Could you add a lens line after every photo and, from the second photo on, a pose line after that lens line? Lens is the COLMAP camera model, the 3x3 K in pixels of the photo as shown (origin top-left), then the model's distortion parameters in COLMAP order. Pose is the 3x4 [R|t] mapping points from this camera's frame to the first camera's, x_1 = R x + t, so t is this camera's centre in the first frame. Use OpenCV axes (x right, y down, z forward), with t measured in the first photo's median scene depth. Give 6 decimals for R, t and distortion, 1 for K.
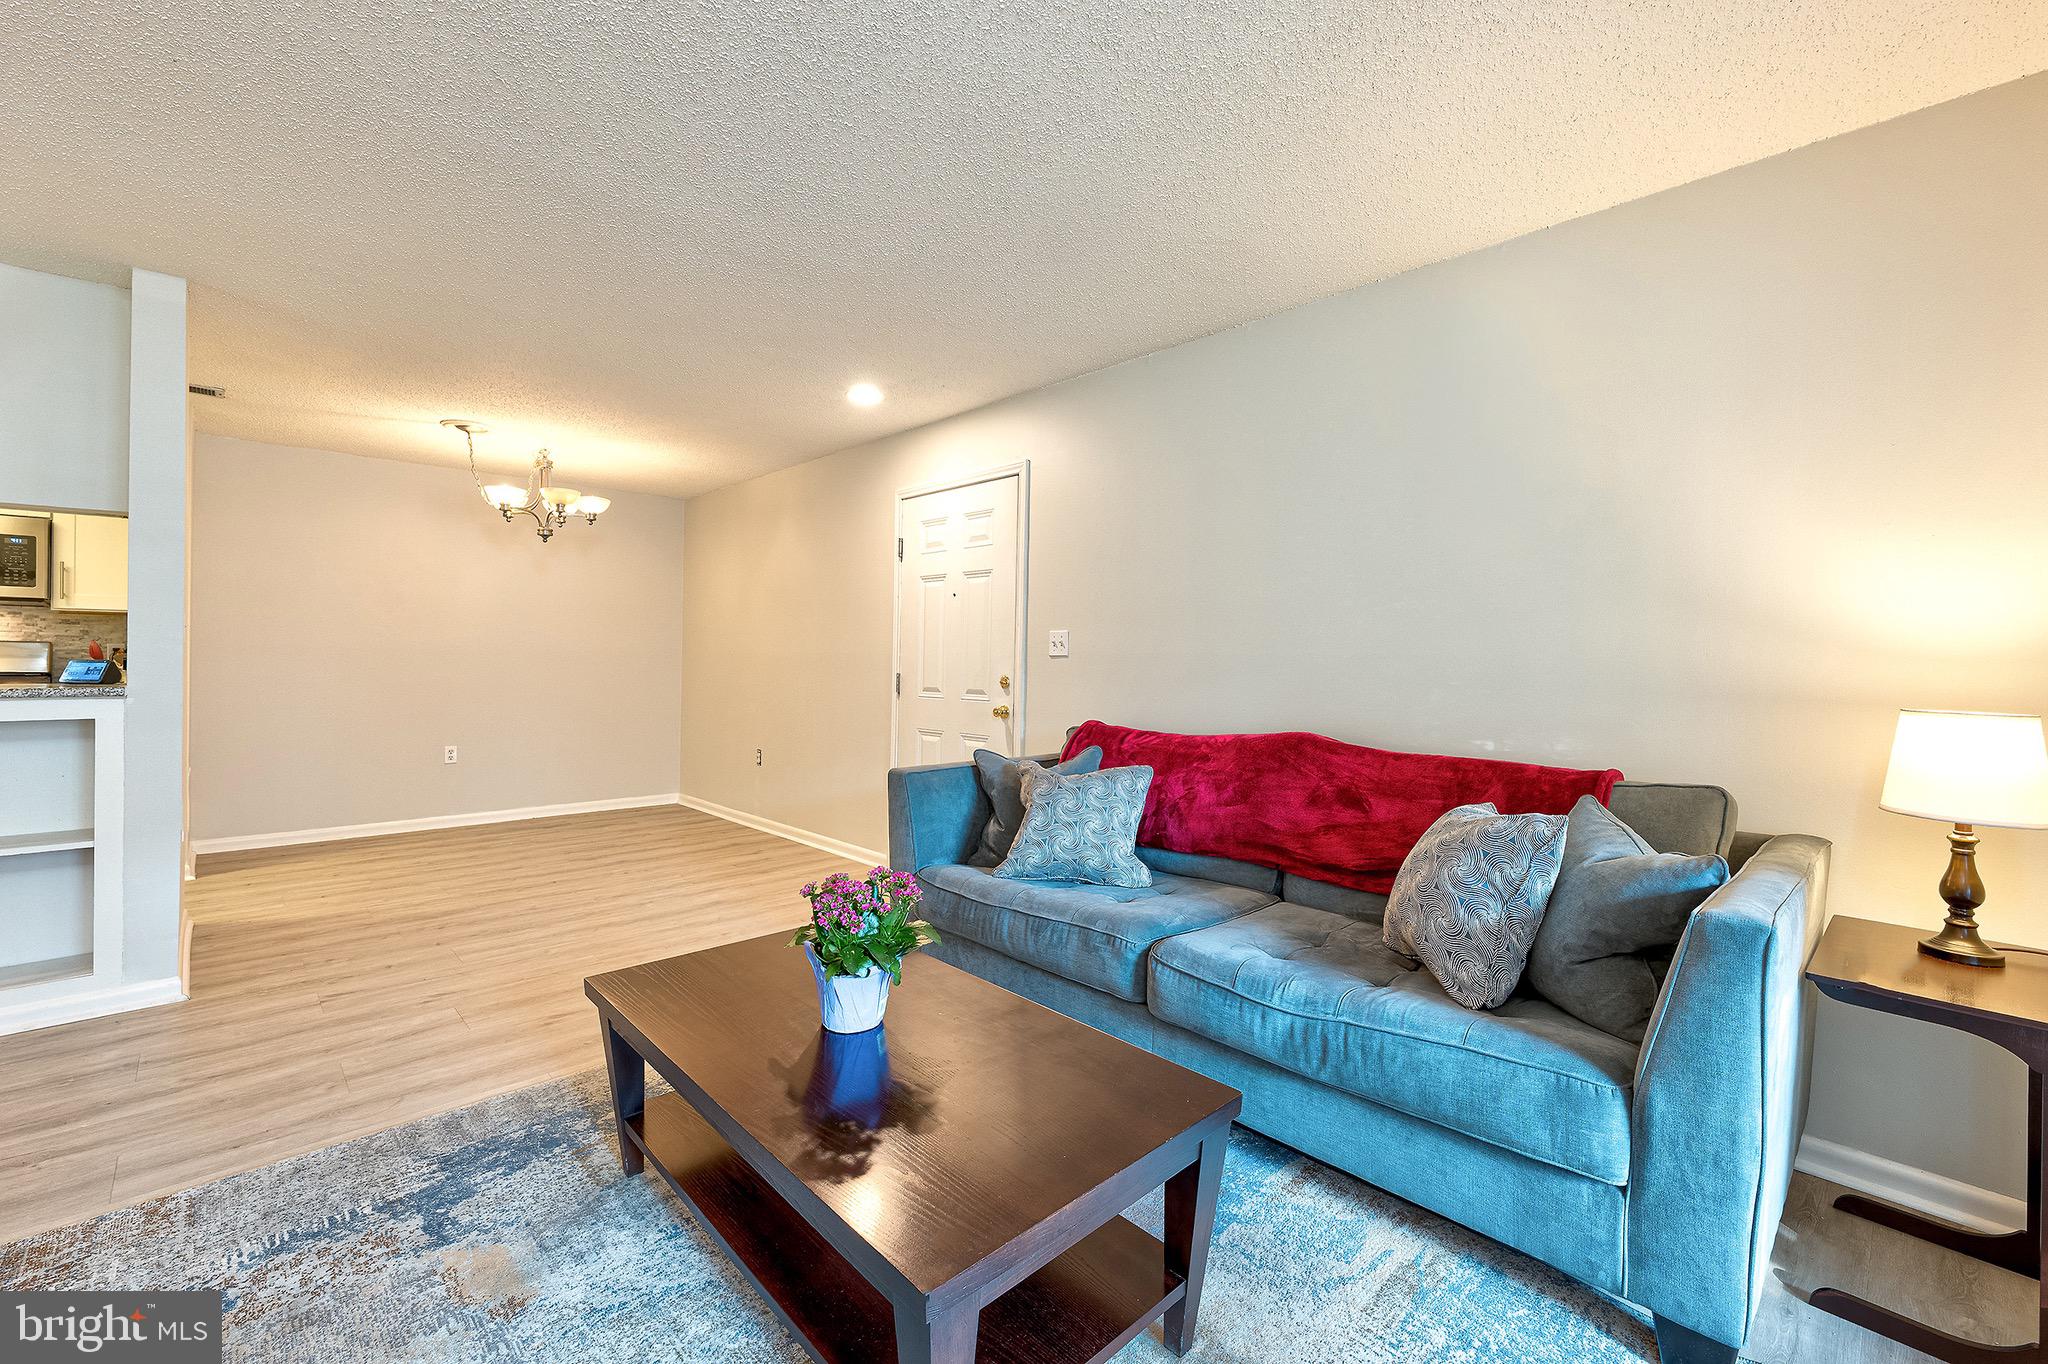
lens RADIAL K [[854.4, 0, 1027.0], [0, 854.4, 660.8], [0, 0, 1]] dist [0.001133, 0.000060]
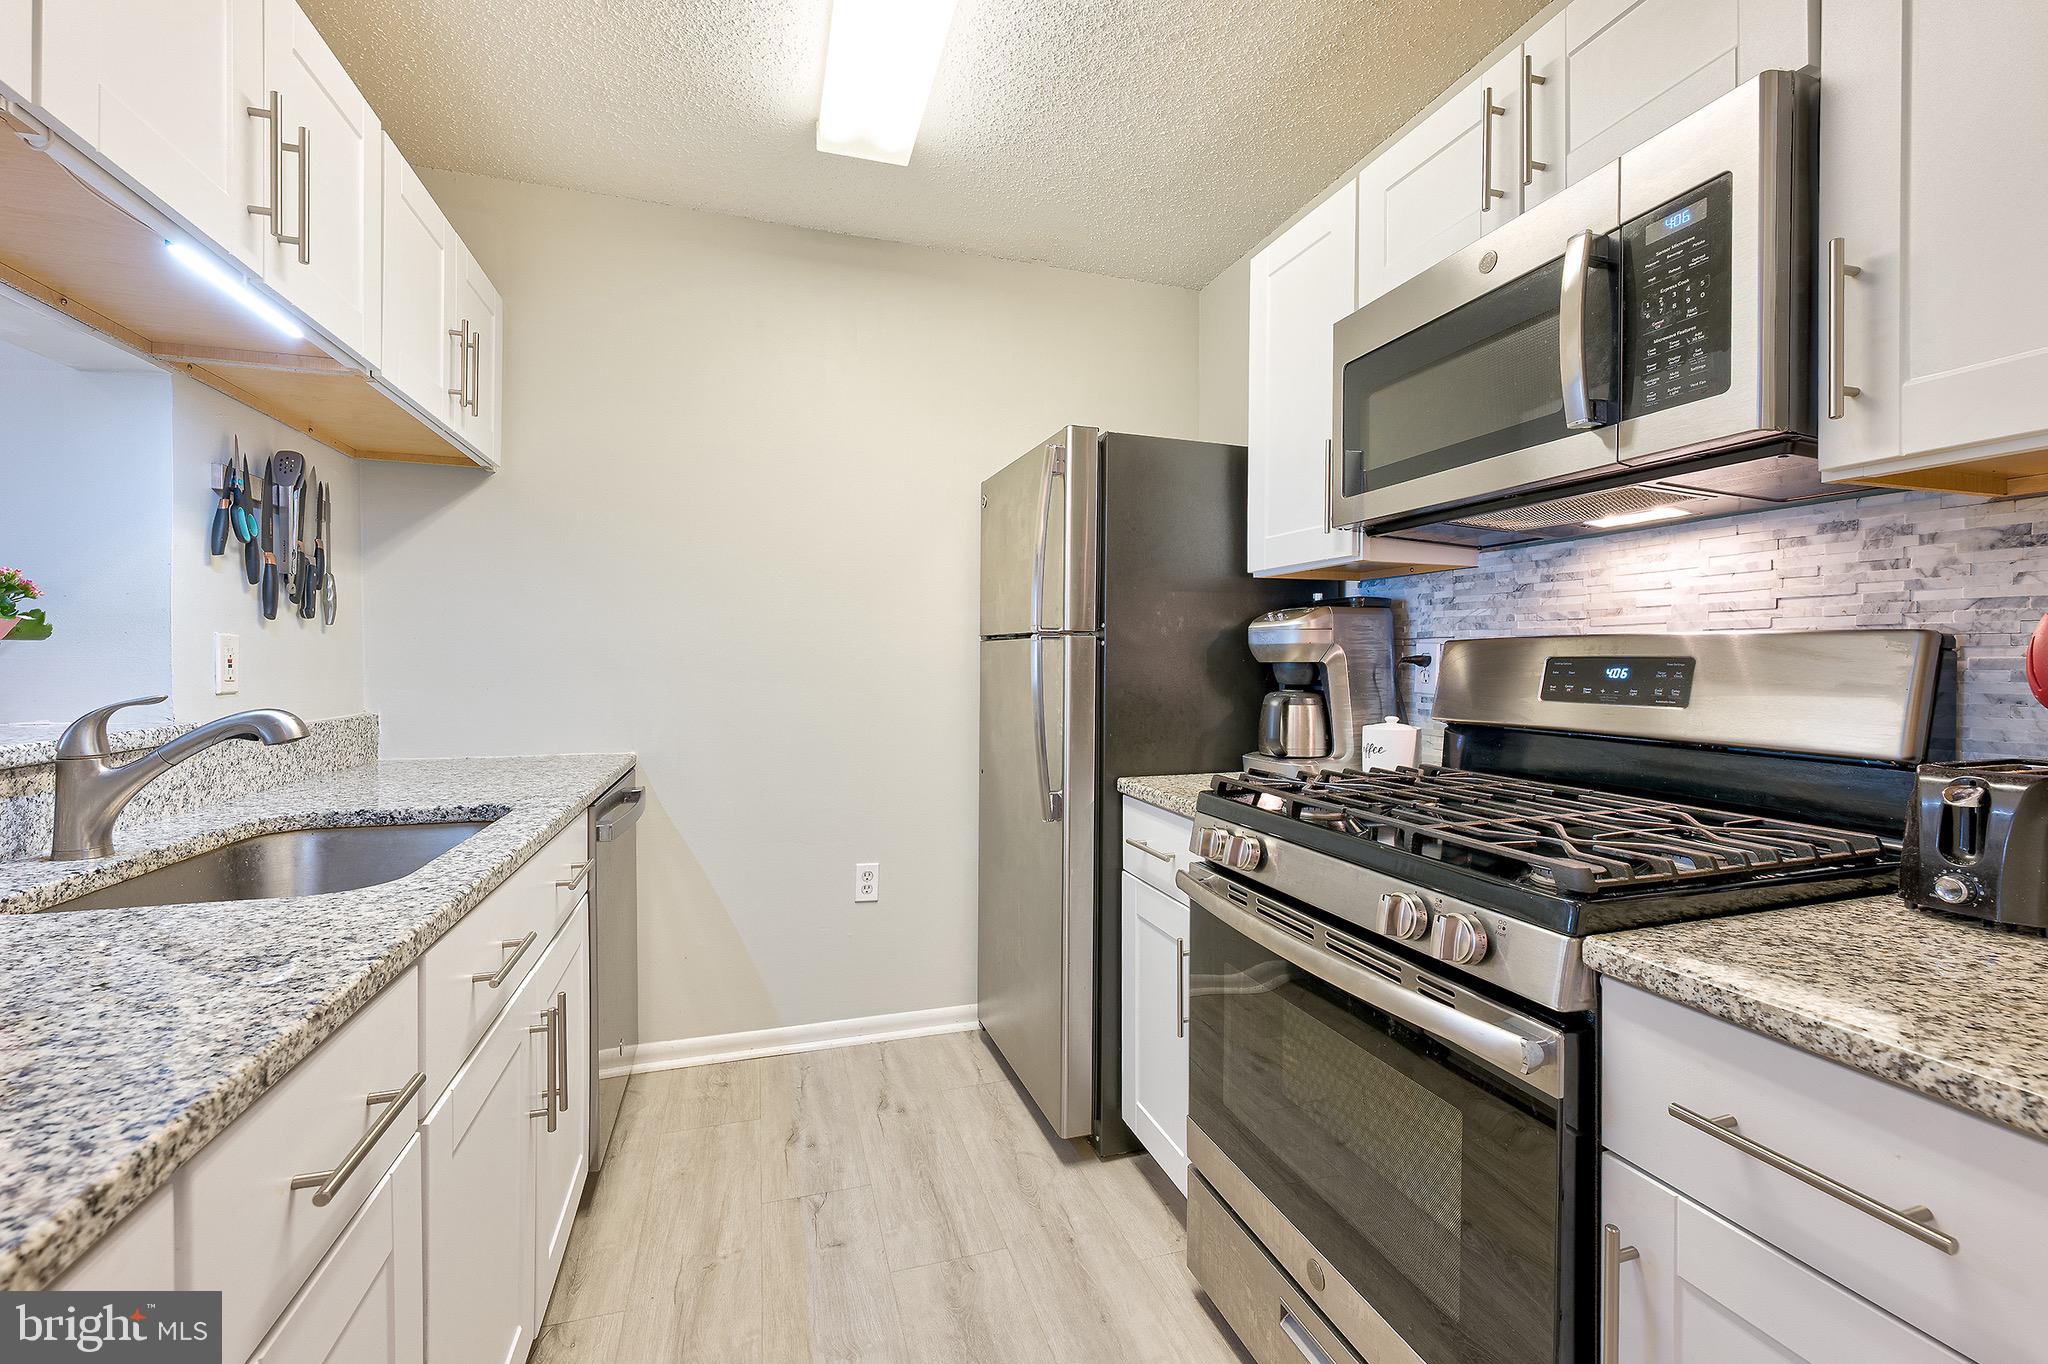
lens RADIAL K [[854.4, 0, 1027.0], [0, 854.4, 660.8], [0, 0, 1]] dist [0.001133, 0.000060]
pose [[-0.439980, -0.008463, -0.897968, -1.193113], [-0.010207, 0.999938, -0.004422, -0.014113], [0.897950, 0.007220, -0.440039, 1.277114]]
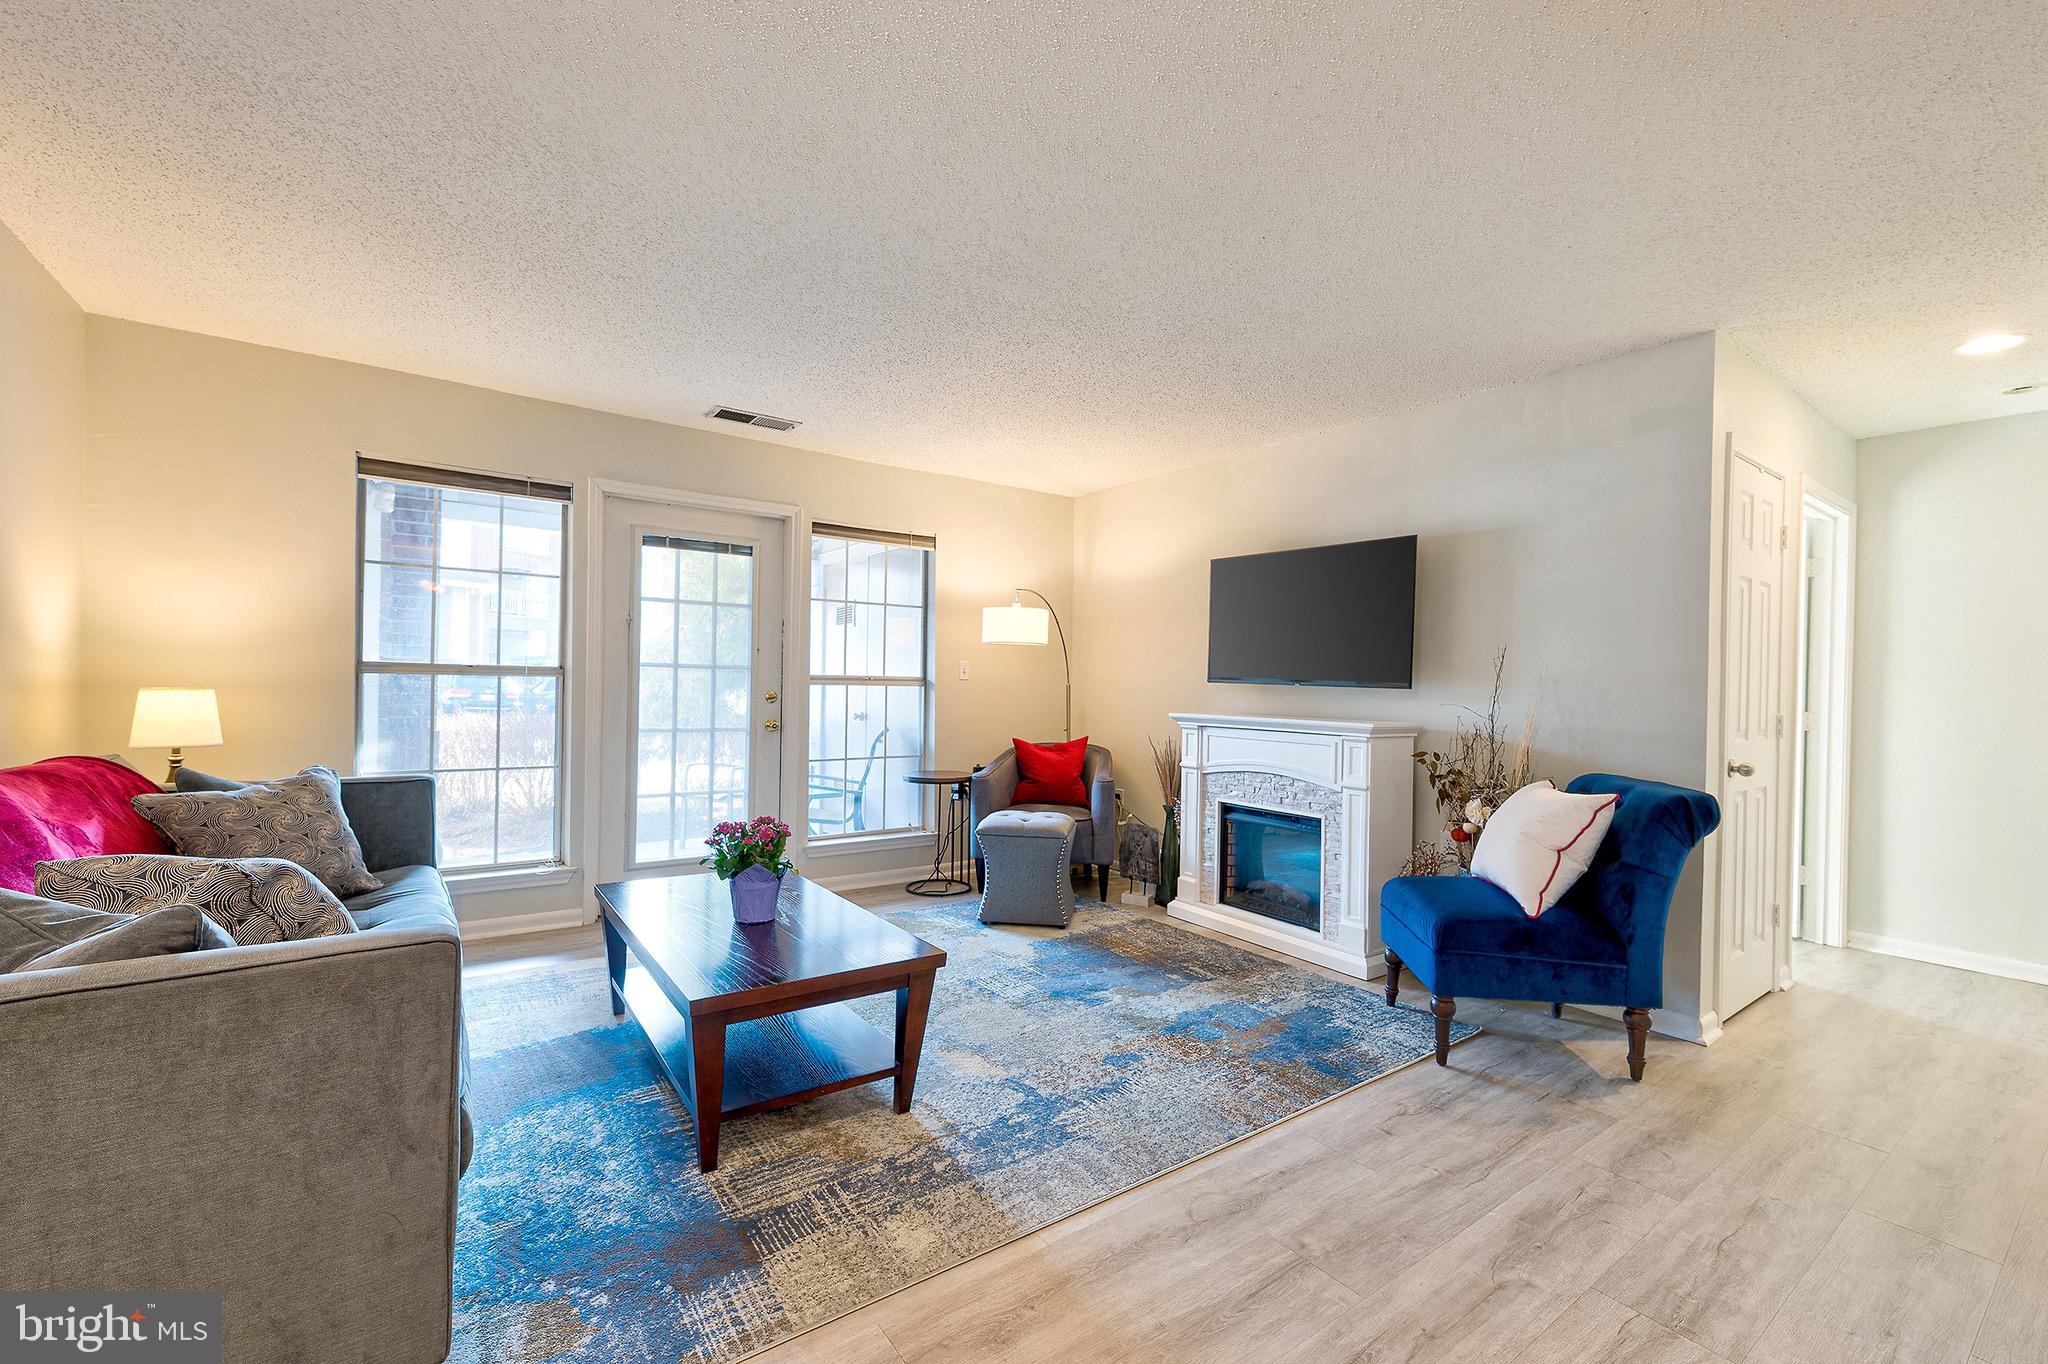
lens RADIAL K [[849.3, 0, 1023.2], [0, 849.3, 685.8], [0, 0, 1]] dist [0.001113, -0.000080]
pose [[-0.989655, -0.035258, 0.139065, -0.480267], [-0.034348, 0.999370, 0.008940, -0.010573], [-0.139293, 0.004071, -0.990243, 1.336878]]
